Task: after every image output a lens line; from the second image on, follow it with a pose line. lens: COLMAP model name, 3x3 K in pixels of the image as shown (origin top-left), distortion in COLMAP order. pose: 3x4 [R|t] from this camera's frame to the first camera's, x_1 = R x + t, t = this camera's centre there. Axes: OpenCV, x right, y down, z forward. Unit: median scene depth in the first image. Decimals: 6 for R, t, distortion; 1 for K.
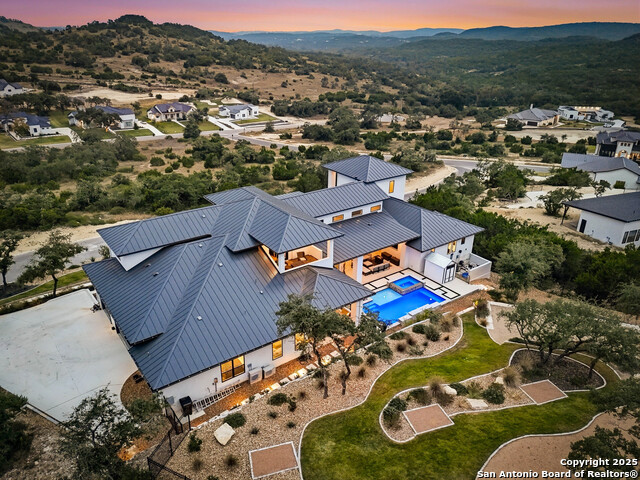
lens RADIAL K [[466.5, 0, 320.0], [0, 466.5, 240.0], [0, 0, 1]] dist [0.070057, -0.069667]
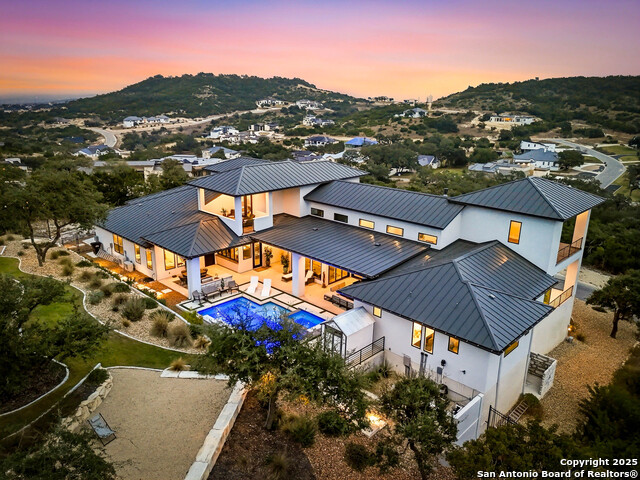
lens RADIAL K [[466.5, 0, 320.0], [0, 466.5, 240.0], [0, 0, 1]] dist [0.070057, -0.069667]
pose [[0.174014, 0.274061, -0.945838, 0.109258], [-0.415020, 0.891434, 0.181942, -0.019122], [0.893016, 0.360881, 0.268863, 0.112559]]
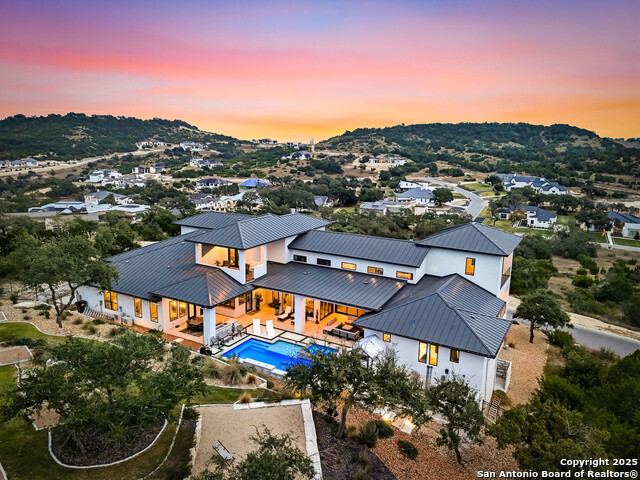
lens RADIAL K [[466.5, 0, 320.0], [0, 466.5, 240.0], [0, 0, 1]] dist [0.070057, -0.069667]
pose [[0.408606, 0.181584, -0.894465, 0.118586], [-0.384083, 0.923221, 0.011966, -0.012281], [0.827962, 0.338660, 0.446977, 0.082766]]
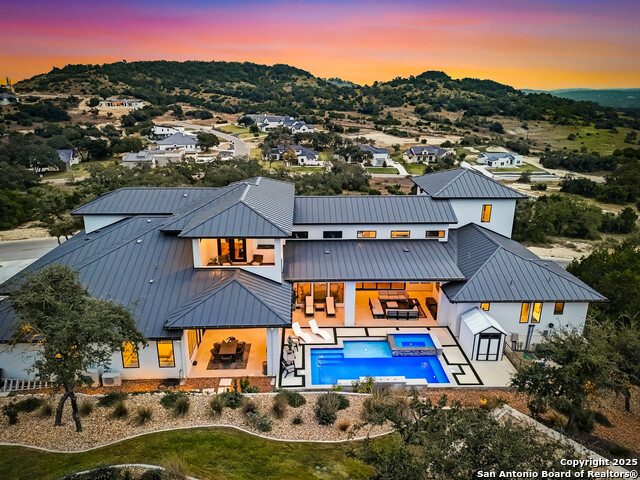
lens RADIAL K [[474.2, 0, 320.0], [0, 474.2, 240.0], [0, 0, 1]] dist [0.066828, -0.064158]
pose [[0.829357, 0.164814, -0.533857, 0.057189], [-0.223856, 0.973477, -0.047230, 0.002135], [0.511914, 0.158678, 0.844254, 0.049609]]
